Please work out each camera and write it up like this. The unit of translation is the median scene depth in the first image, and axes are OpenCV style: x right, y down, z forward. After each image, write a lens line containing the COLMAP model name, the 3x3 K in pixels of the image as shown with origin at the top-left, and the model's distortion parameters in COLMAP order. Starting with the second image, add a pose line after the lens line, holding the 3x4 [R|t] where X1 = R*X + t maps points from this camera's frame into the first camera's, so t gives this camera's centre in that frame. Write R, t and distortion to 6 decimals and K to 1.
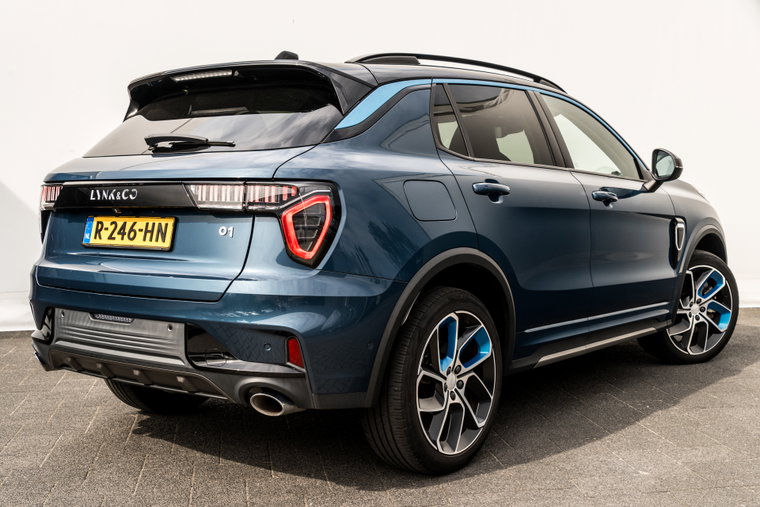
lens RADIAL K [[927.7, 0, 380.0], [0, 927.7, 253.5], [0, 0, 1]] dist [0.017224, 0.019504]
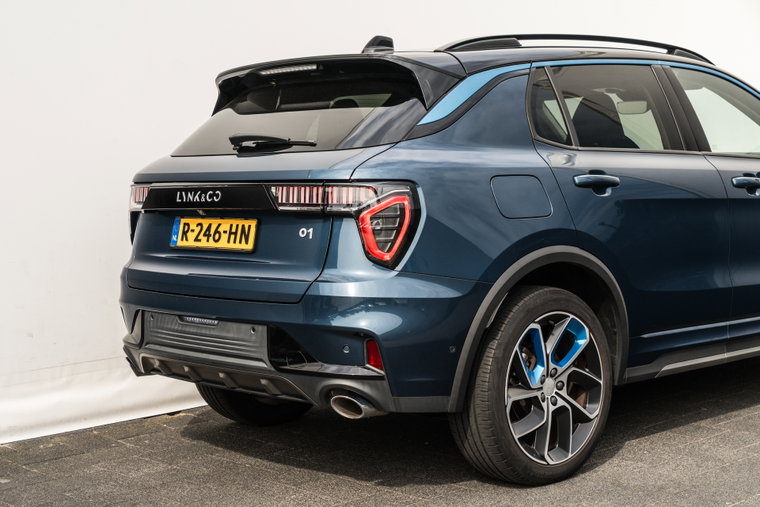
lens RADIAL K [[1198.6, 0, 380.0], [0, 1198.6, 253.5], [0, 0, 1]] dist [0.172087, 0.005408]
pose [[0.987536, -0.009556, -0.157101, 0.105961], [0.010881, 0.999912, 0.007578, -0.009910], [0.157015, -0.009193, 0.987553, -0.239628]]
